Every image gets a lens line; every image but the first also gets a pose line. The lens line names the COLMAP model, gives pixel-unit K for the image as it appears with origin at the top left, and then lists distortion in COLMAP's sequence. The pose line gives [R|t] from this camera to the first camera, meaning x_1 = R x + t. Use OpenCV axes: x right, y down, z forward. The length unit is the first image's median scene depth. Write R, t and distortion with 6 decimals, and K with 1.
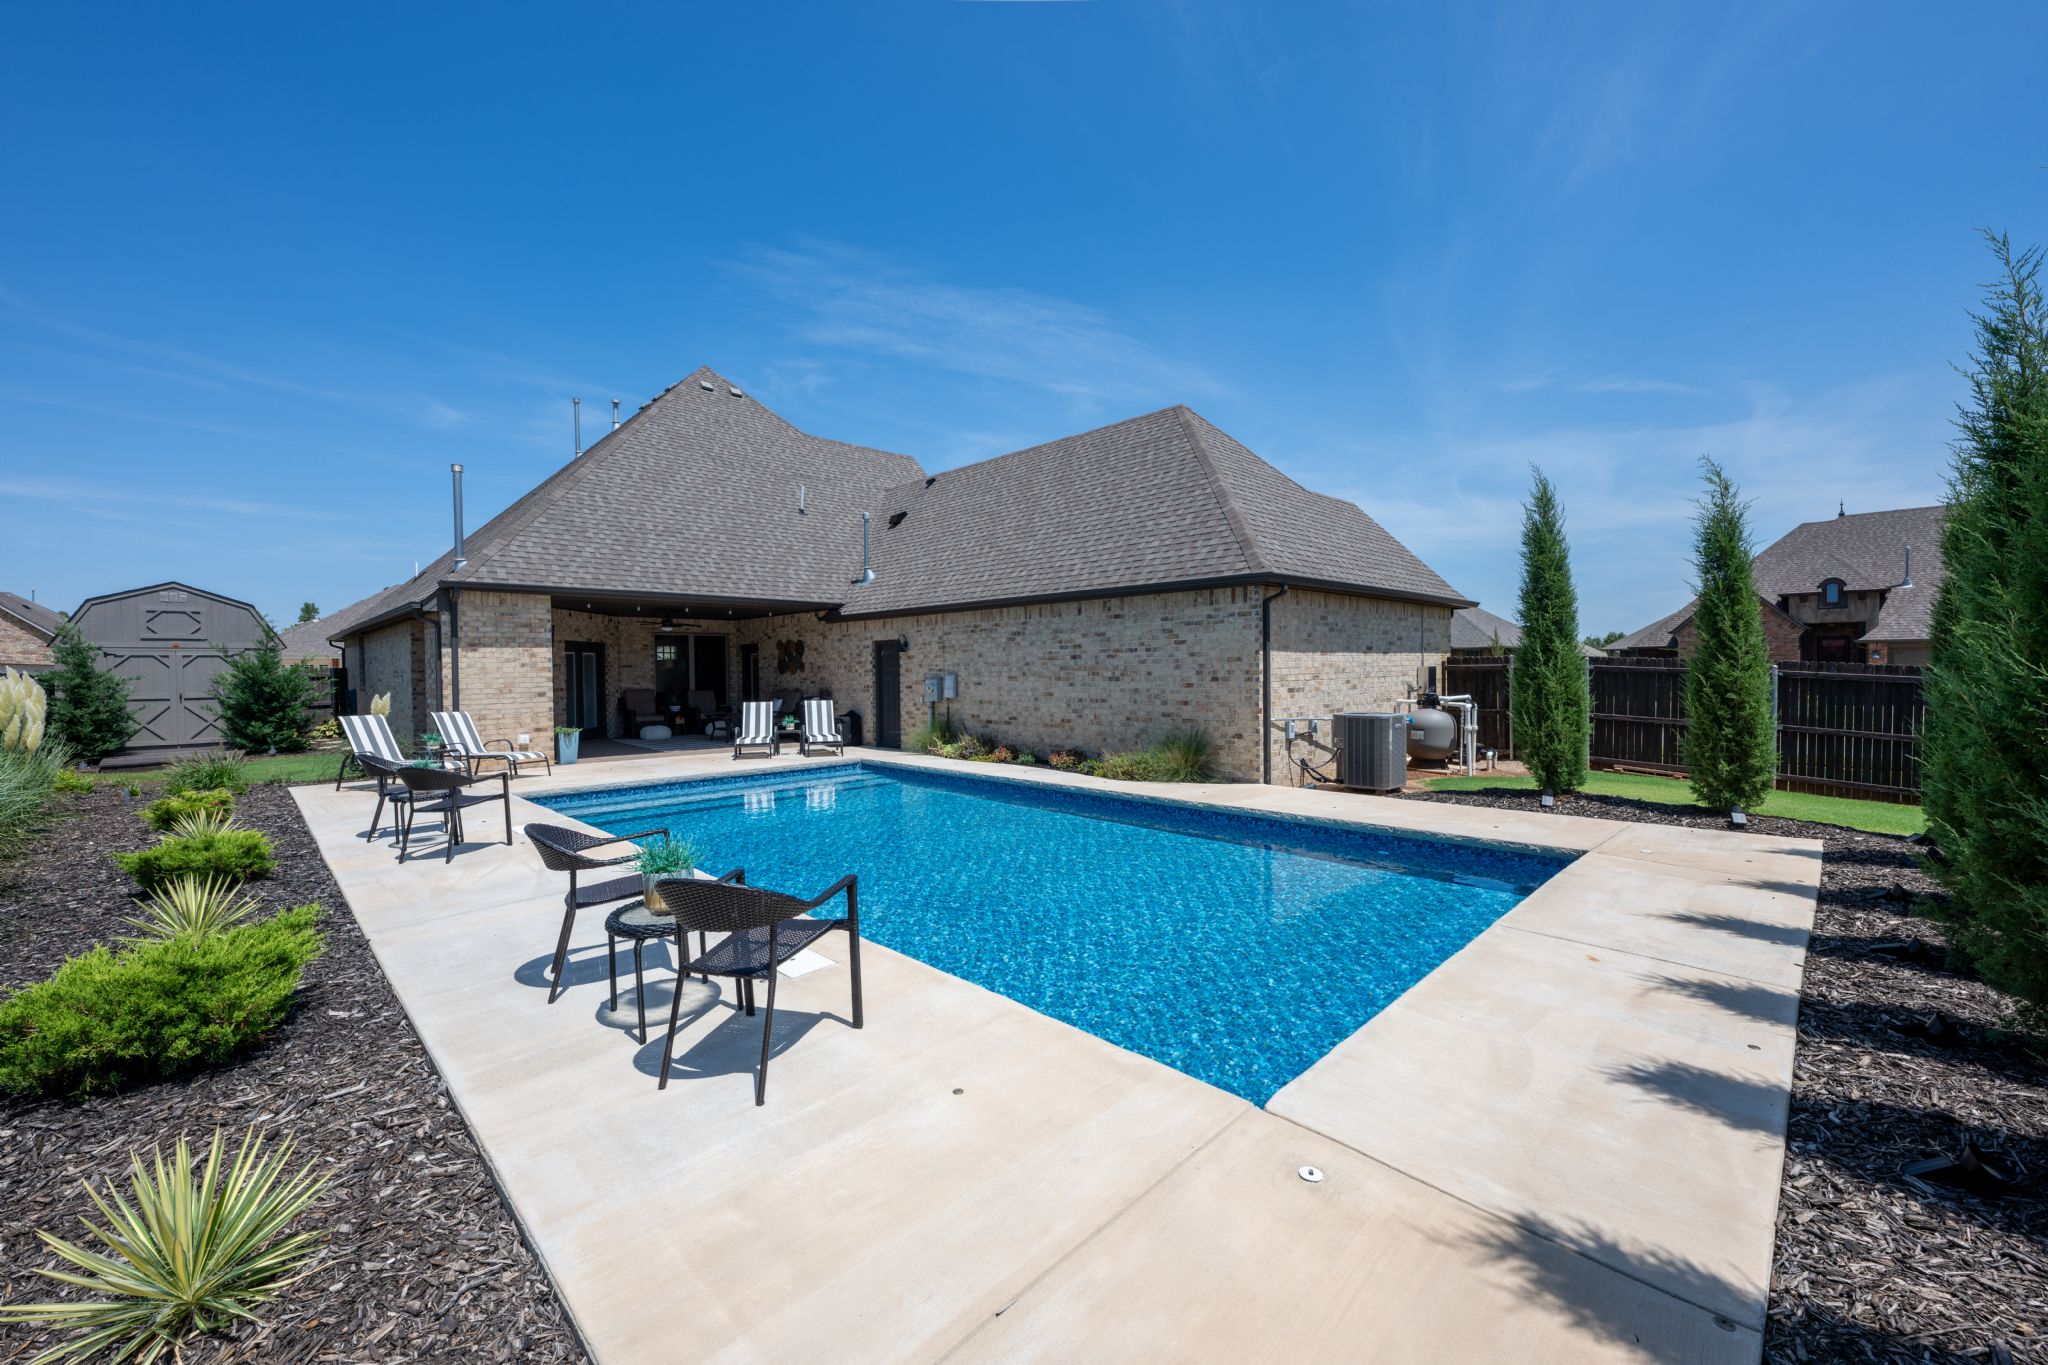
lens RADIAL K [[784.1, 0, 1012.7], [0, 784.1, 674.5], [0, 0, 1]] dist [-0.000064, 0.000331]
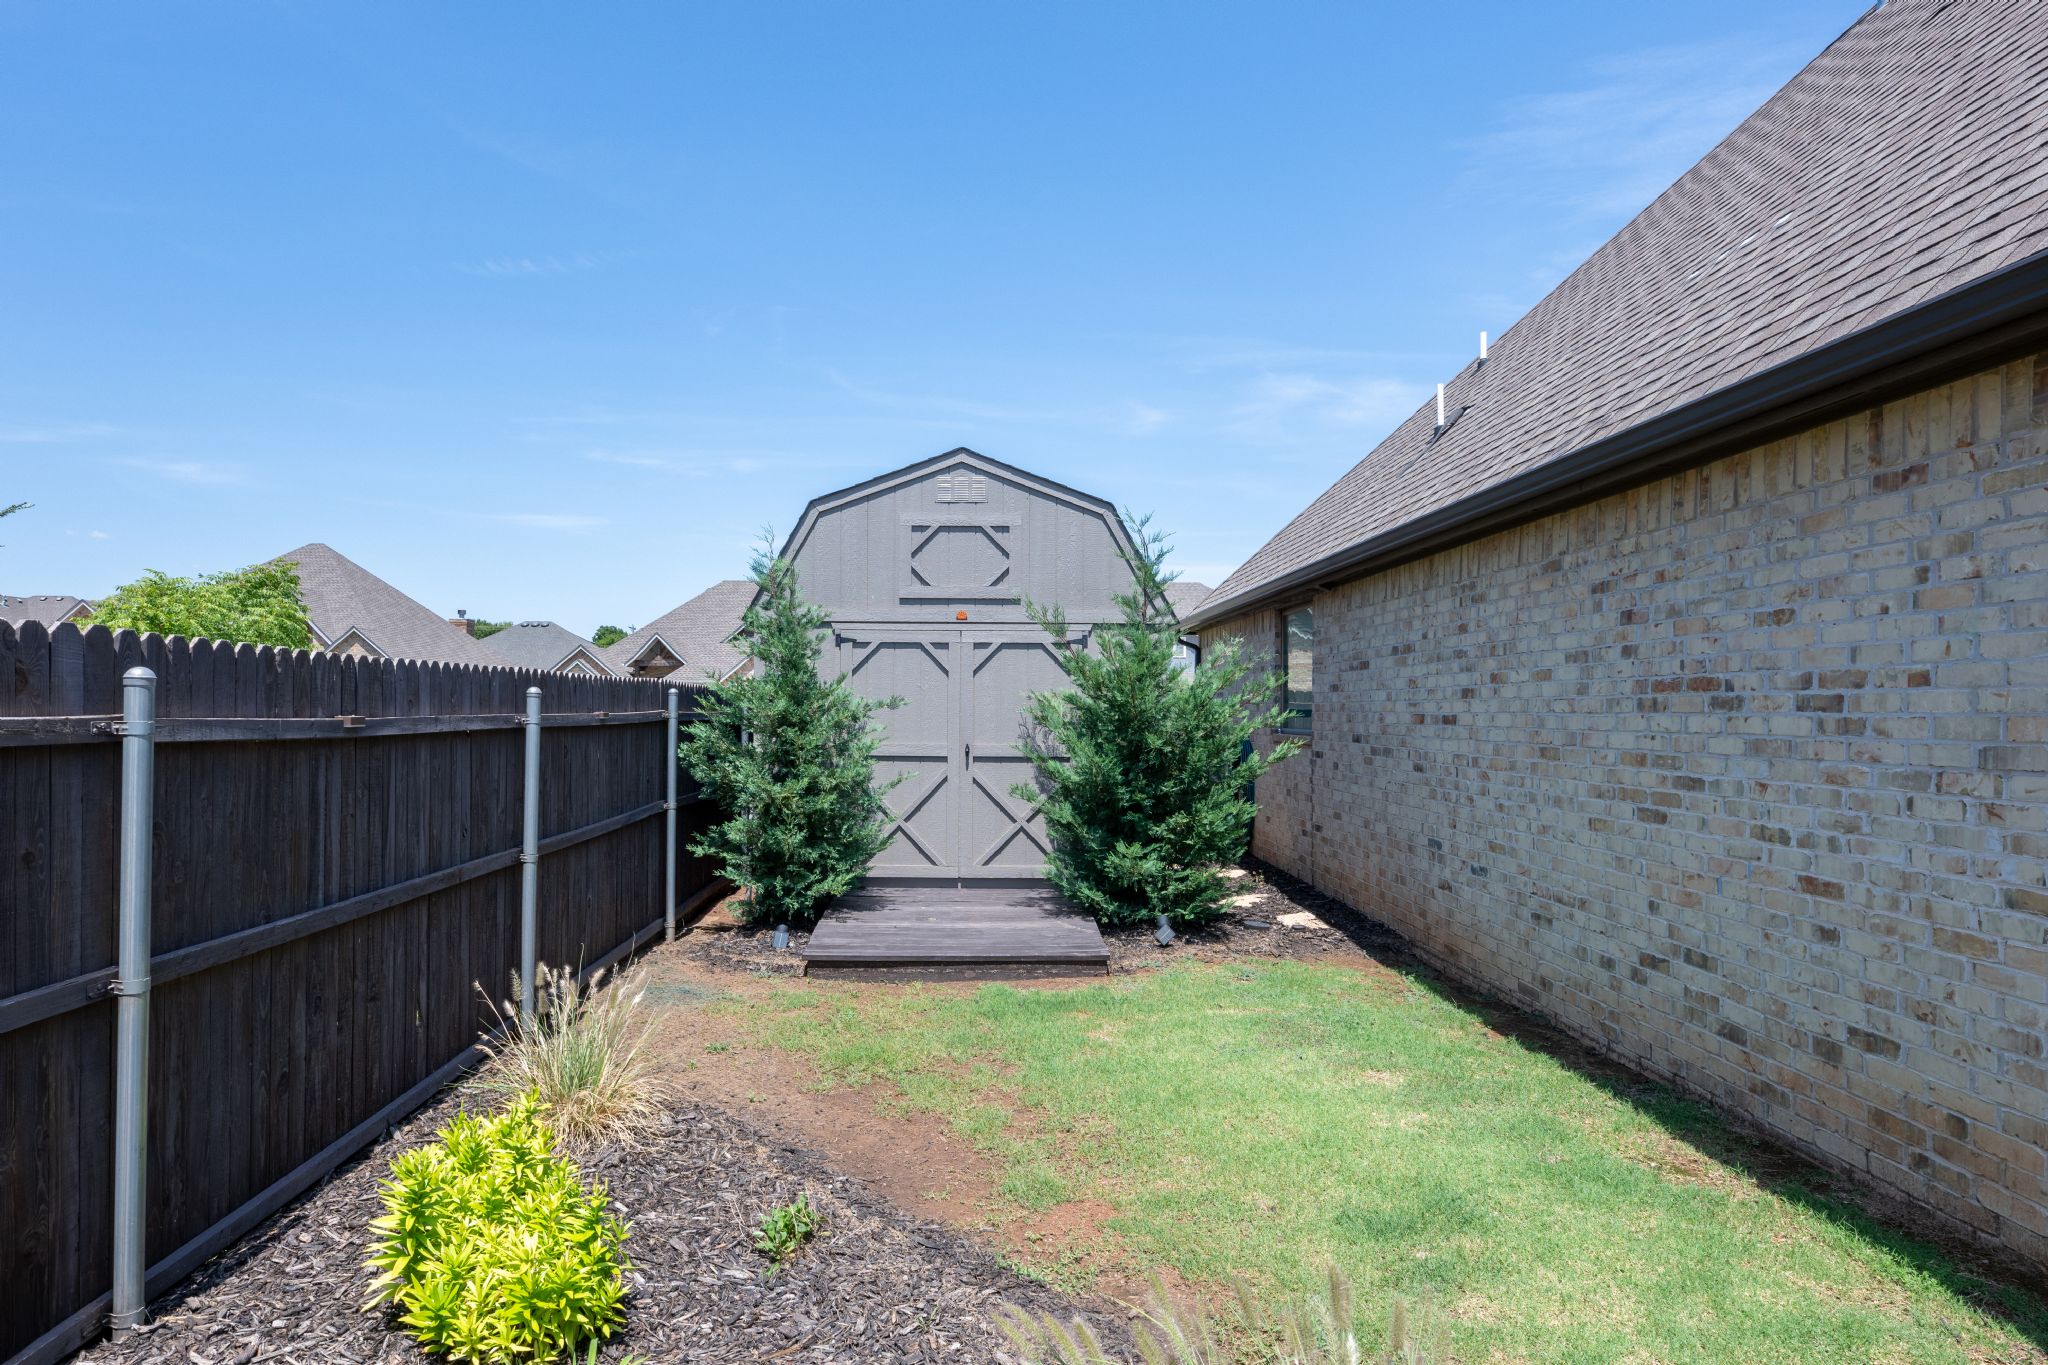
lens RADIAL K [[831.7, 0, 1018.0], [0, 831.7, 694.1], [0, 0, 1]] dist [-0.006961, 0.000798]
pose [[0.758531, 0.004898, -0.651618, -0.775980], [-0.022166, 0.999587, -0.018289, 0.006955], [0.651260, 0.028316, 0.758326, 0.706471]]
